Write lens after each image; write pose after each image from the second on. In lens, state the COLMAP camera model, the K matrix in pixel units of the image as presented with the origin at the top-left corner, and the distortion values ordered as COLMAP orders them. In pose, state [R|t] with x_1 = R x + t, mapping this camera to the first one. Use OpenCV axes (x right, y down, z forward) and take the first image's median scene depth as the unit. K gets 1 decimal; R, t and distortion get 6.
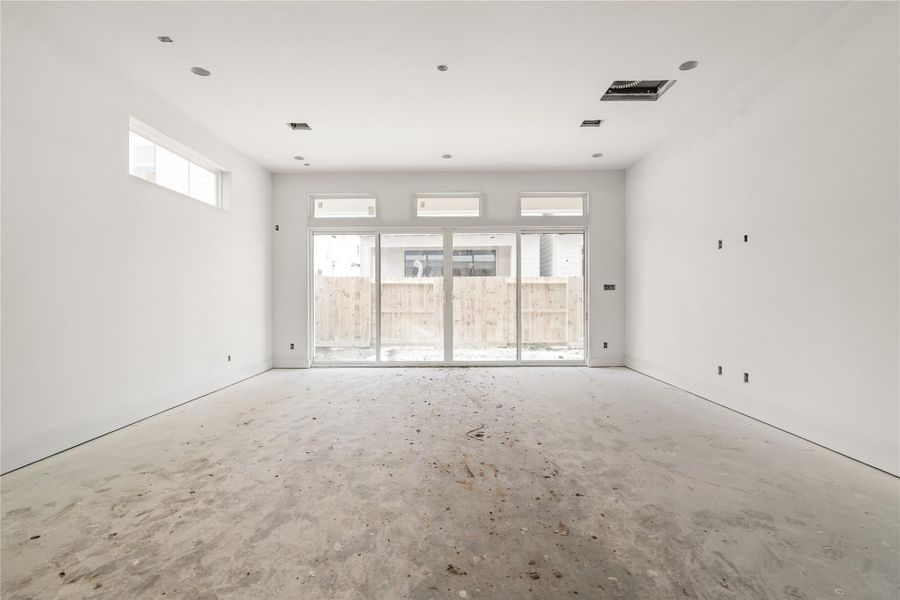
lens RADIAL K [[407.0, 0, 452.6], [0, 407.0, 294.4], [0, 0, 1]] dist [-0.008024, 0.001303]
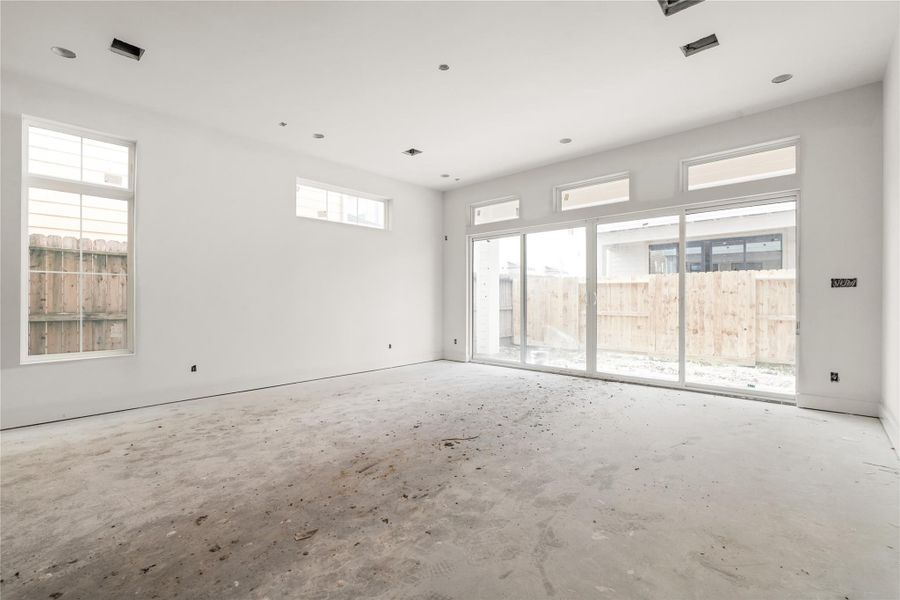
lens RADIAL K [[407.0, 0, 451.2], [0, 407.0, 292.9], [0, 0, 1]] dist [-0.008024, 0.001303]
pose [[0.737866, -0.008119, -0.674899, 0.724813], [0.003687, 0.999961, -0.007998, 0.002055], [0.674938, 0.003413, 0.737867, 0.311815]]
